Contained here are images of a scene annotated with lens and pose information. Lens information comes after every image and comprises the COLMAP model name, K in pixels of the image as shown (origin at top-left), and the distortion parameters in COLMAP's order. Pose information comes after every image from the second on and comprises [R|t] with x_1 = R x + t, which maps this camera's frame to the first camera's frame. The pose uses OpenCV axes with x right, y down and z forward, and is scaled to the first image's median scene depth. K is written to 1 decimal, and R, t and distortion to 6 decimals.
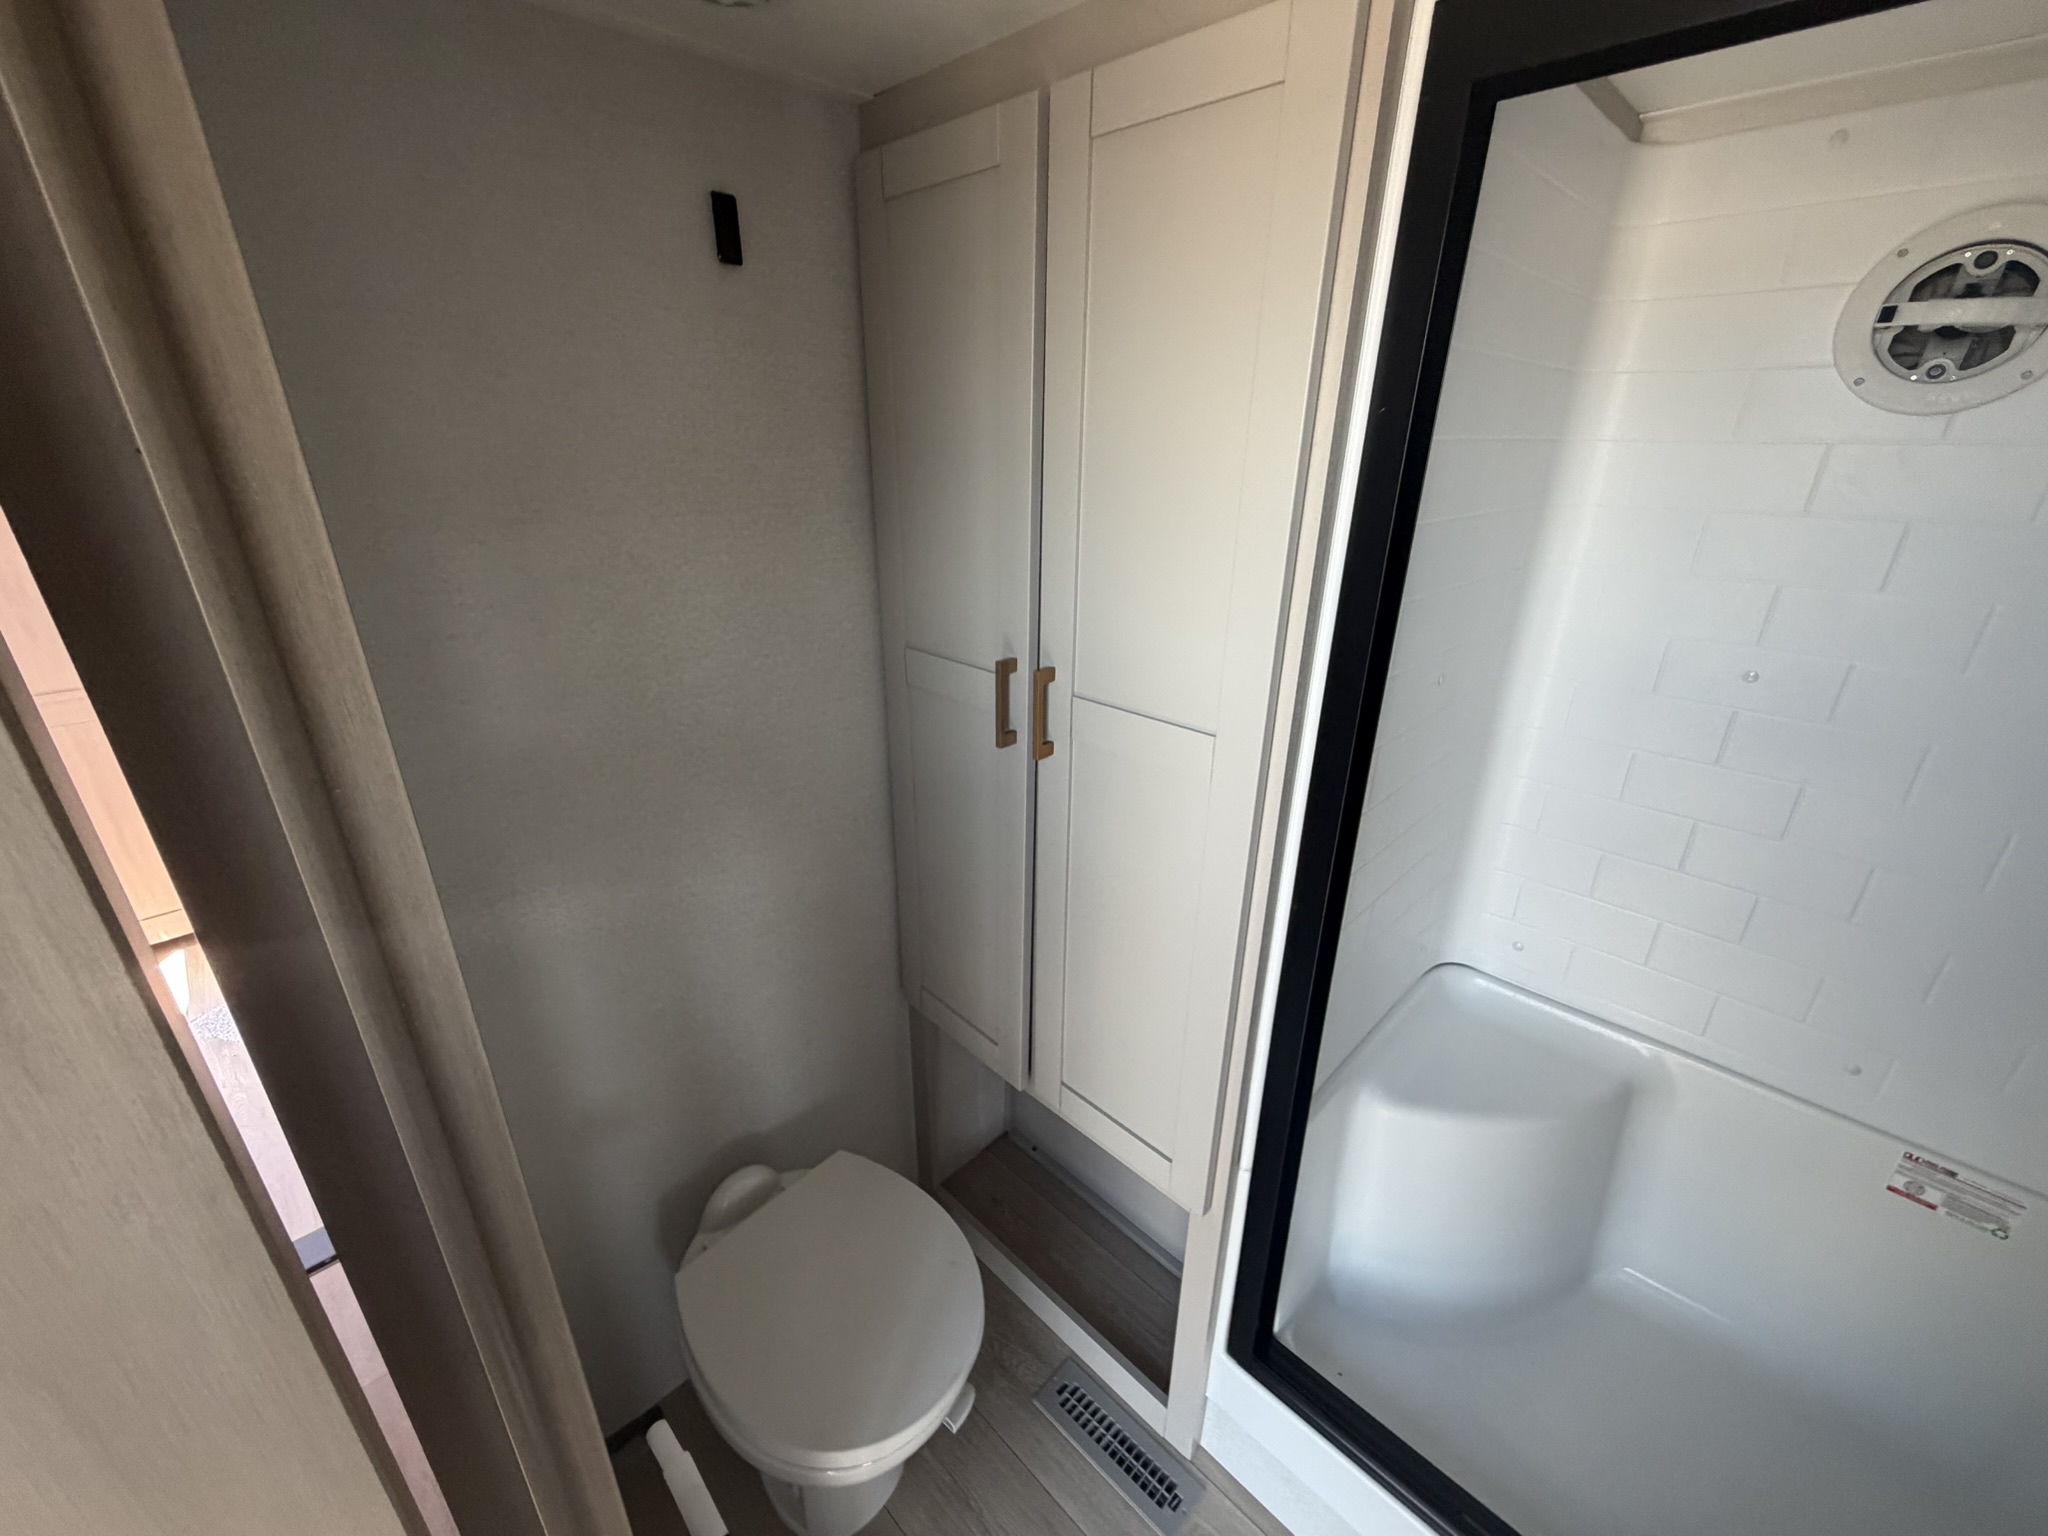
lens RADIAL K [[818.7, 0, 1021.6], [0, 818.7, 773.9], [0, 0, 1]] dist [0.001211, 0.000001]
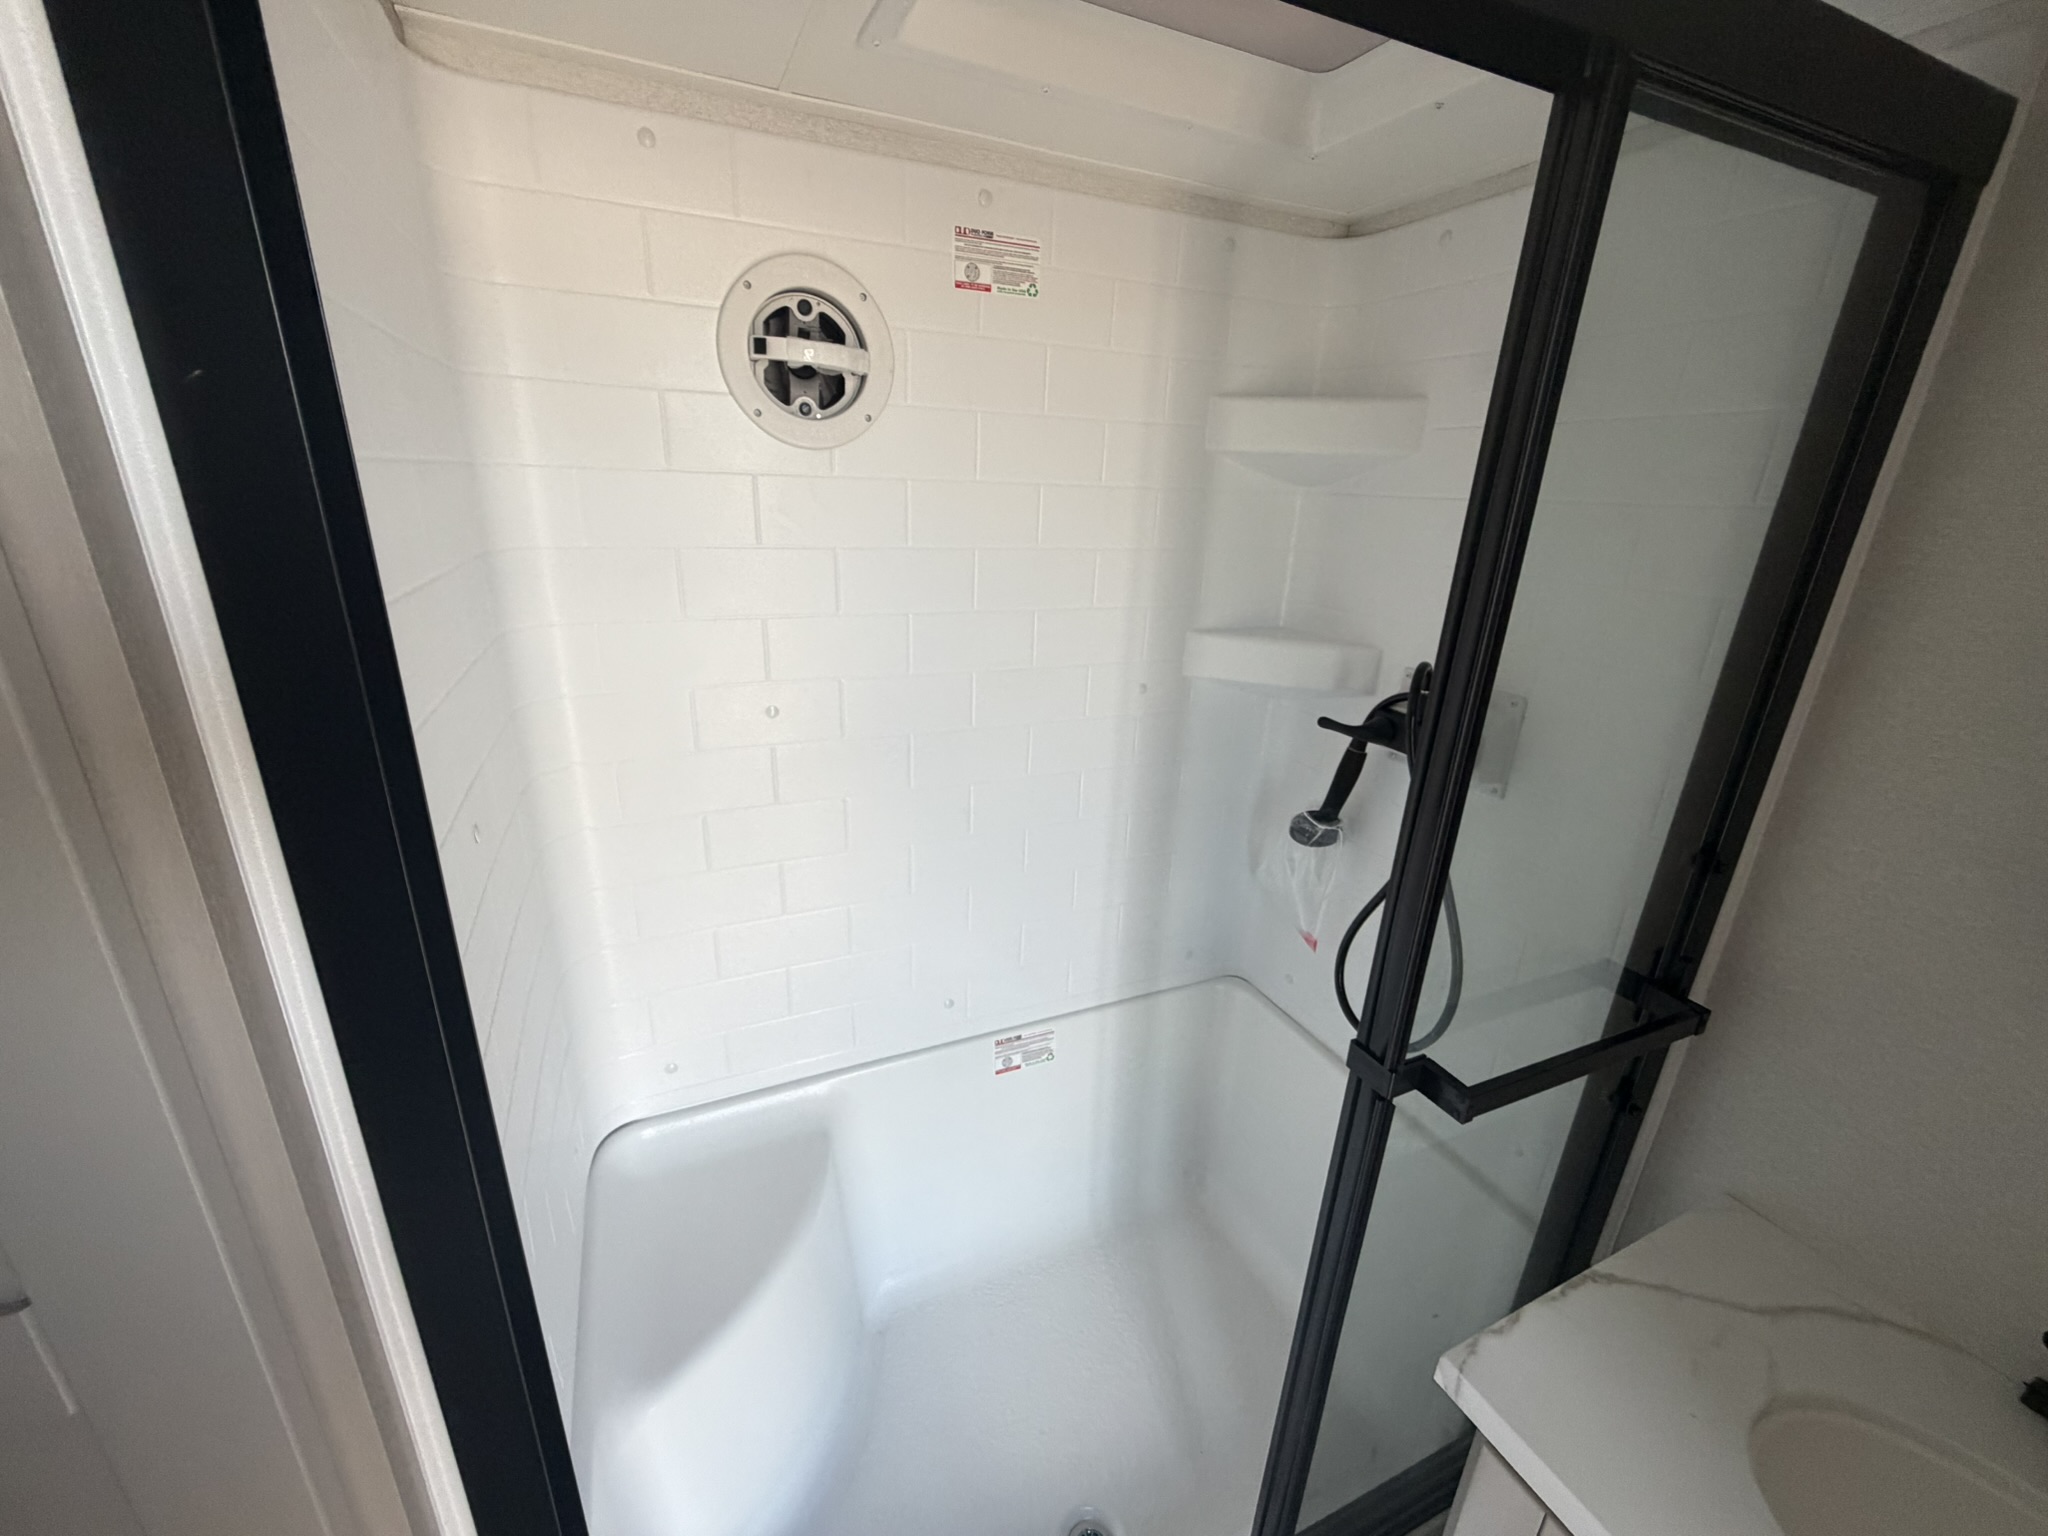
lens RADIAL K [[818.7, 0, 1014.7], [0, 818.7, 767.4], [0, 0, 1]] dist [0.001211, 0.000001]
pose [[0.367047, -0.301295, 0.880055, 0.143668], [0.323732, 0.928322, 0.182800, -0.165082], [-0.872052, 0.217805, 0.438277, 0.397739]]
